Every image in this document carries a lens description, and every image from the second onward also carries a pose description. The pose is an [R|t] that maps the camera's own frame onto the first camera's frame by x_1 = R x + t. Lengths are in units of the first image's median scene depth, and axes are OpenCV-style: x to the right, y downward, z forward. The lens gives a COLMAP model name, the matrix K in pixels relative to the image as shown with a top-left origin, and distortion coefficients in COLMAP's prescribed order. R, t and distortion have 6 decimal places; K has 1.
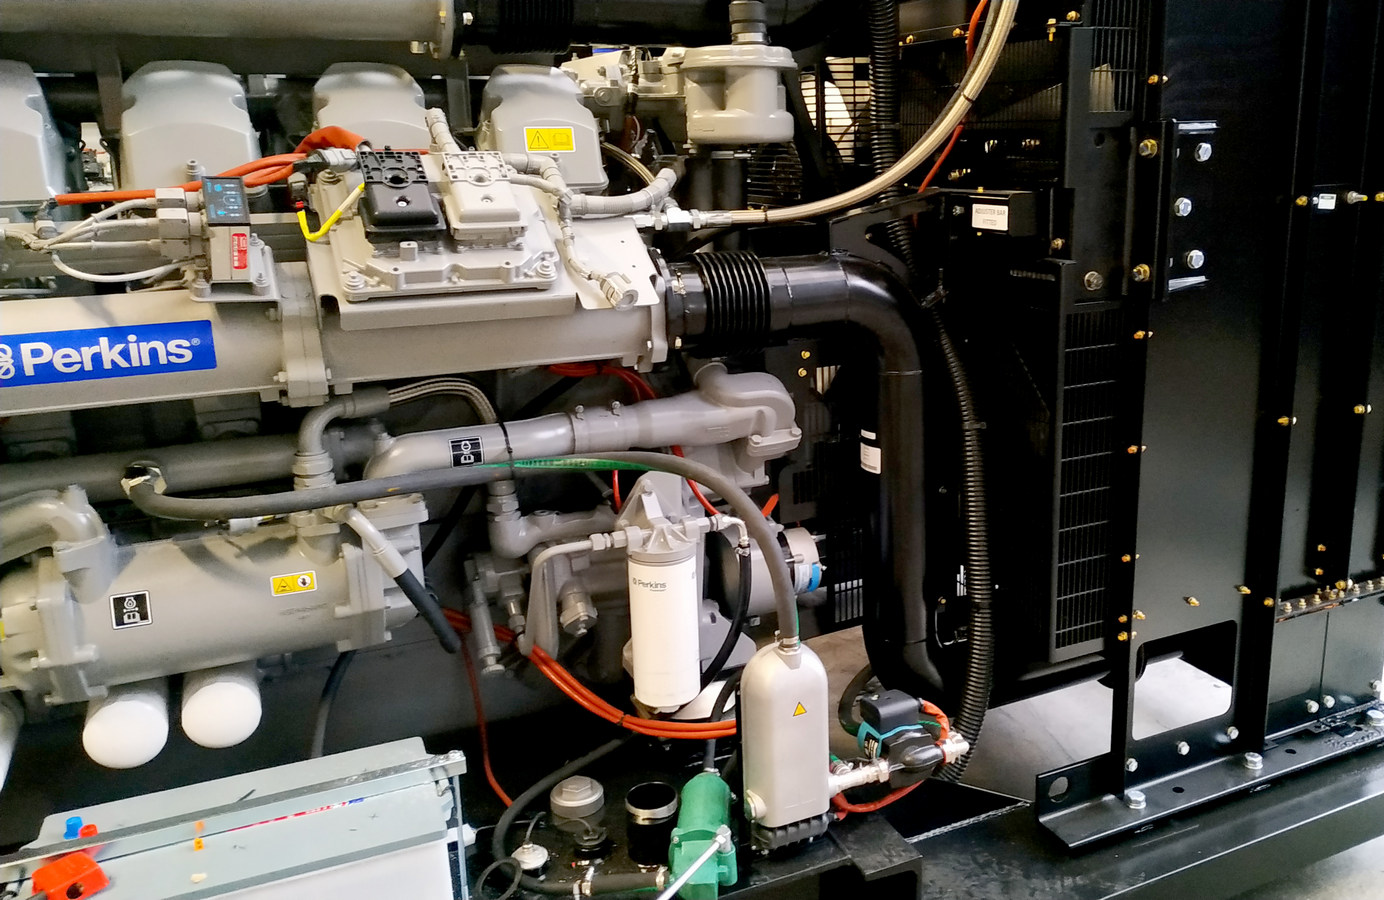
lens RADIAL K [[1164.5, 0, 799.4], [0, 1164.5, 450.0], [0, 0, 1]] dist [0.000998, -0.005906]
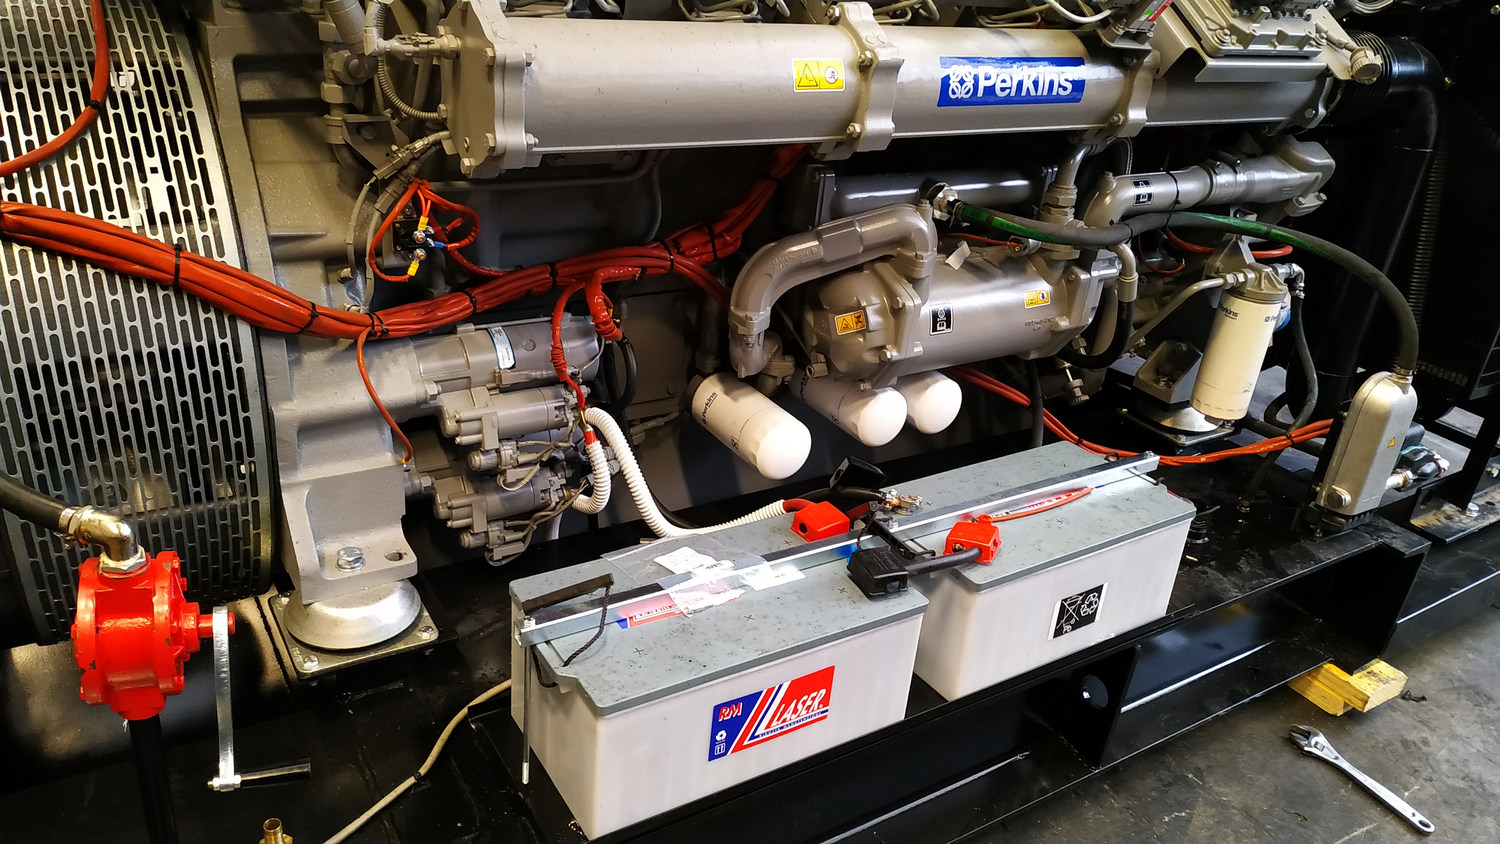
lens RADIAL K [[1090.7, 0, 733.9], [0, 1090.7, 419.1], [0, 0, 1]] dist [0.012988, -0.027737]
pose [[0.990365, 0.053074, 0.127910, -0.789608], [-0.077380, 0.978085, 0.193295, 0.040870], [-0.114848, -0.201330, 0.972767, -0.048077]]
